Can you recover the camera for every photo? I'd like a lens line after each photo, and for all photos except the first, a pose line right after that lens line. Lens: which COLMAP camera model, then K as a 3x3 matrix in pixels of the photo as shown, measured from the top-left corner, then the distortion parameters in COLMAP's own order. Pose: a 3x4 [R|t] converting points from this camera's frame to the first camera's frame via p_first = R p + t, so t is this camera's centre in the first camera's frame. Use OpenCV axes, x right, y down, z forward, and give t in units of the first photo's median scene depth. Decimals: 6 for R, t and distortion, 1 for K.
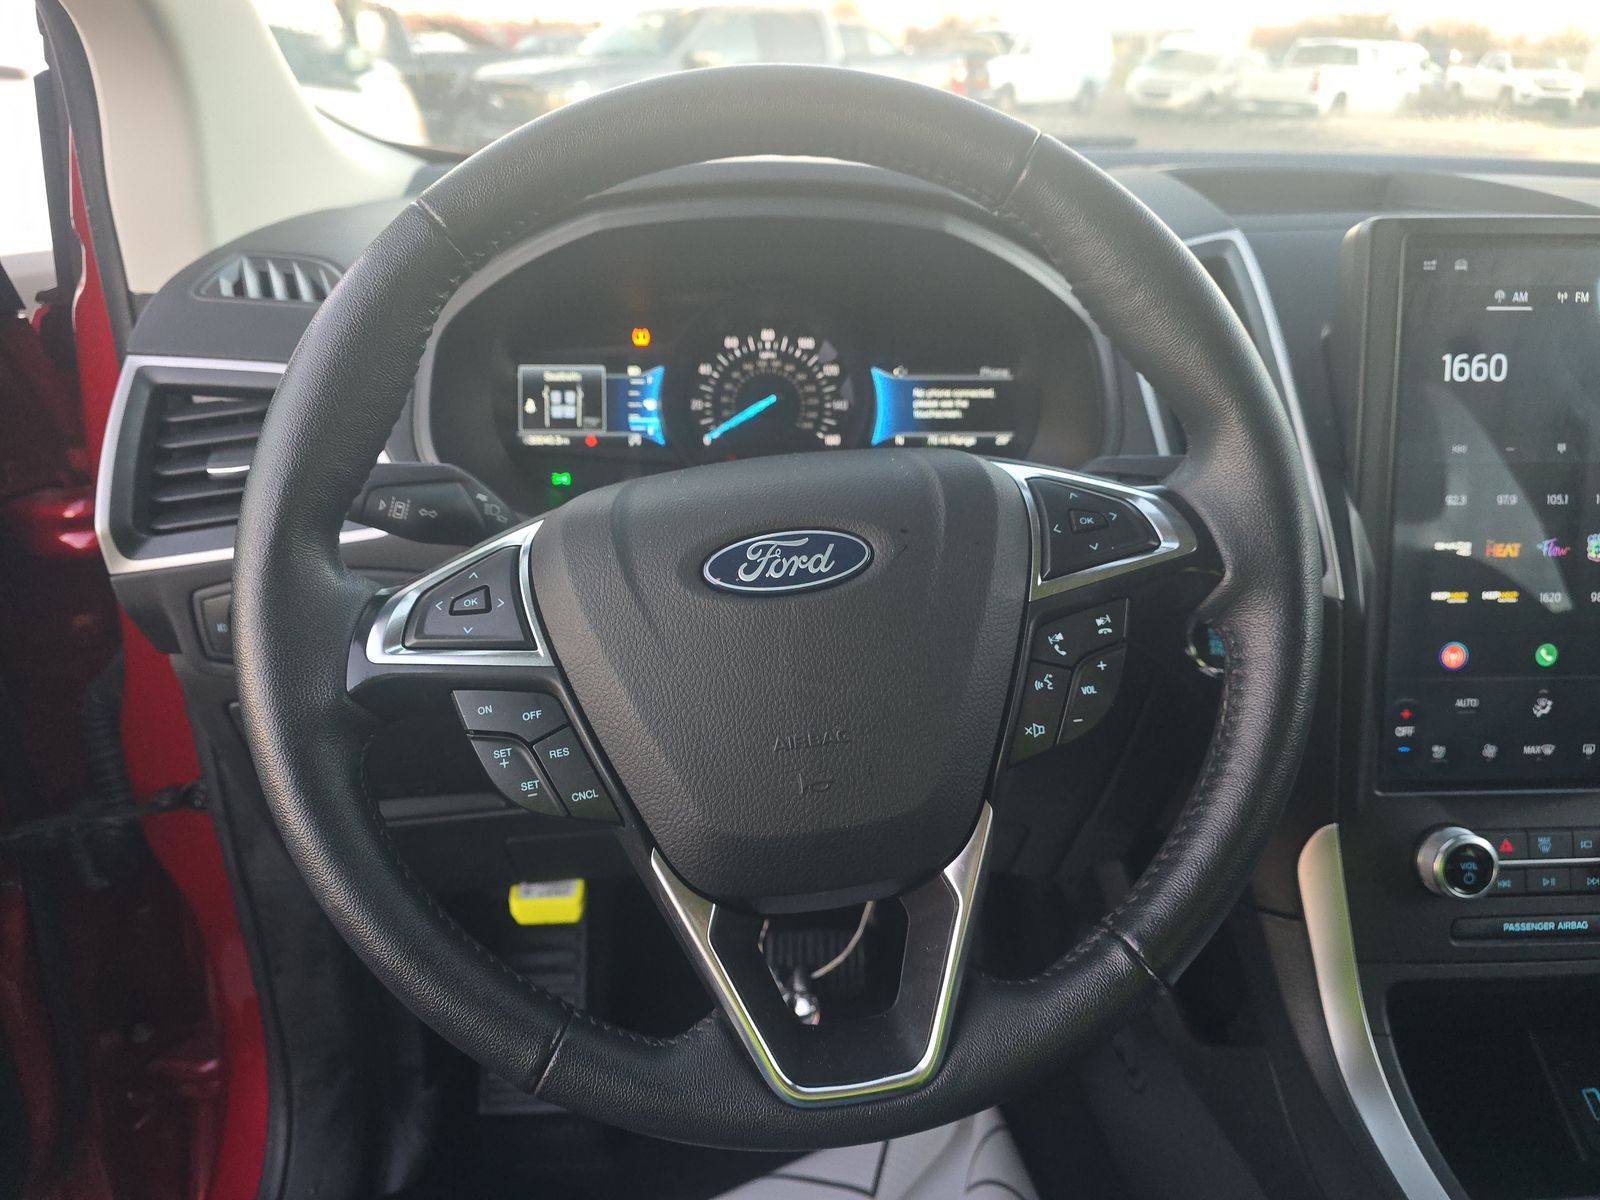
lens RADIAL K [[1180.6, 0, 808.1], [0, 1180.6, 591.1], [0, 0, 1]] dist [0.004653, 0.003858]
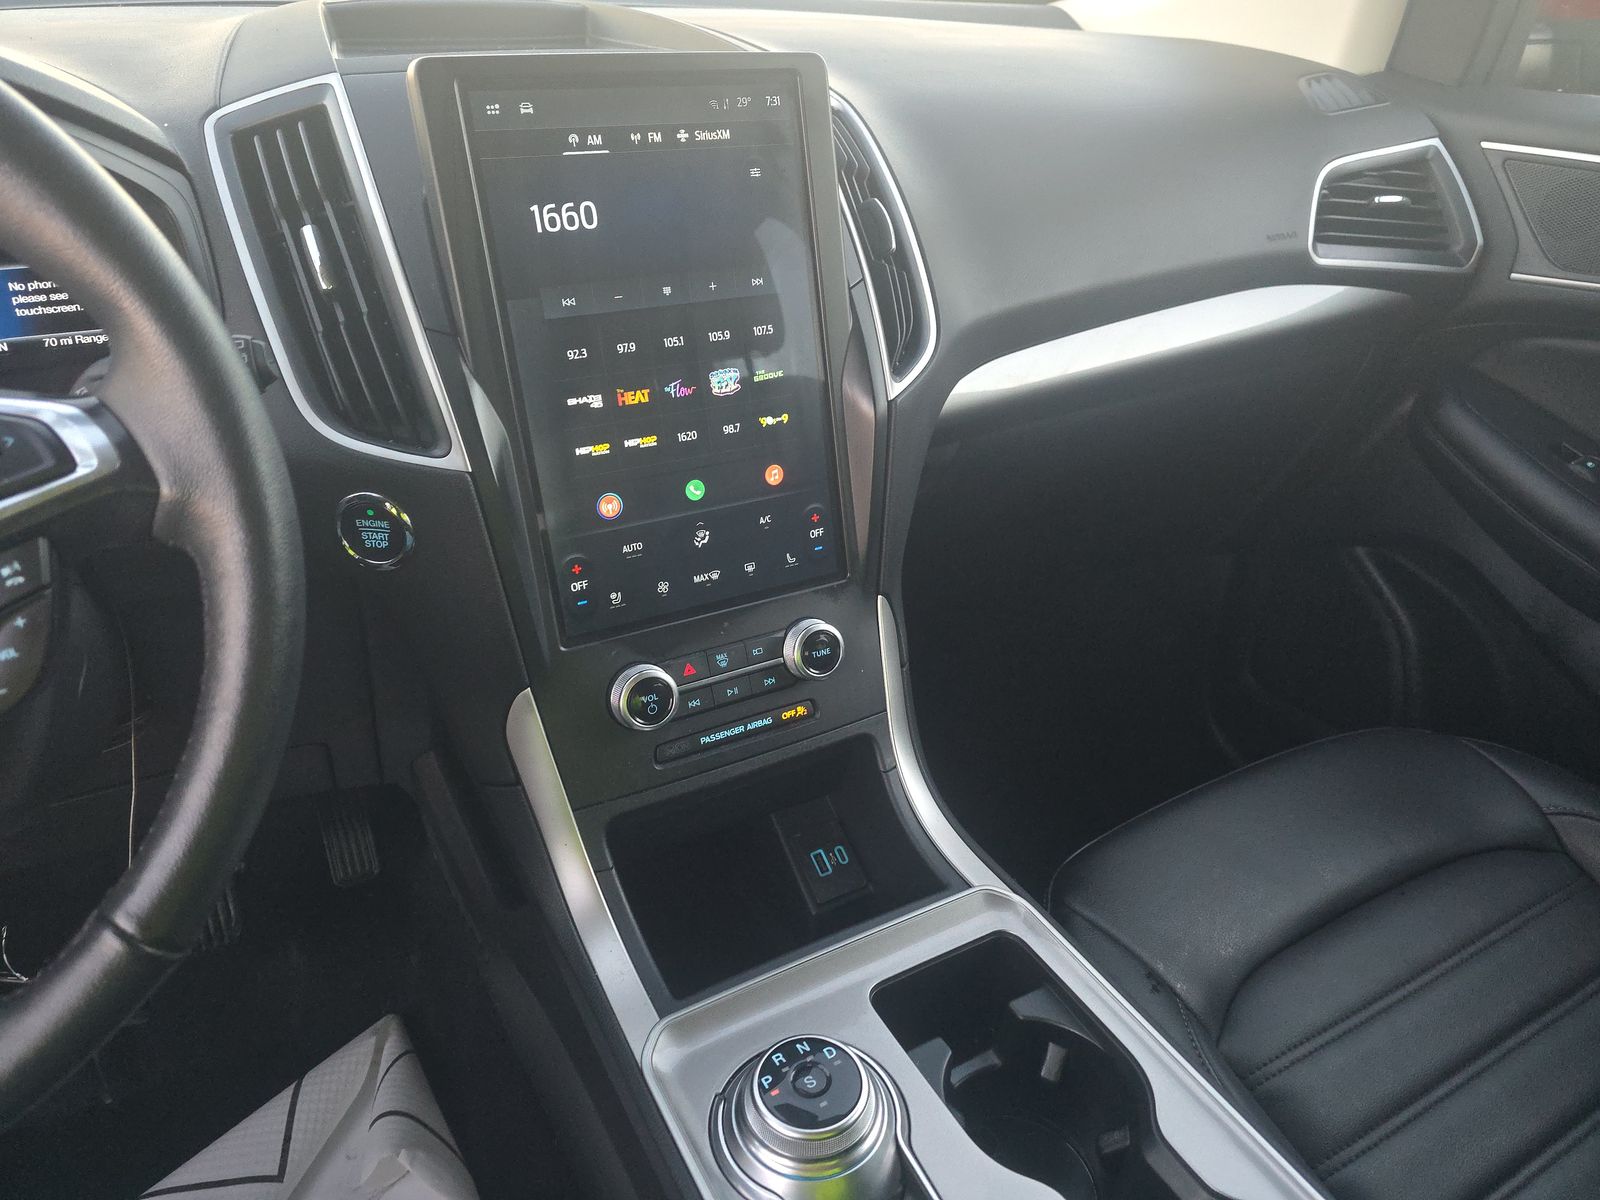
lens RADIAL K [[1110.8, 0, 800.8], [0, 1110.8, 601.0], [0, 0, 1]] dist [0.030951, -0.019102]
pose [[0.903232, -0.202041, 0.378618, 0.255335], [0.147628, 0.974681, 0.167936, -0.002301], [-0.402962, -0.095790, 0.910190, 0.029941]]
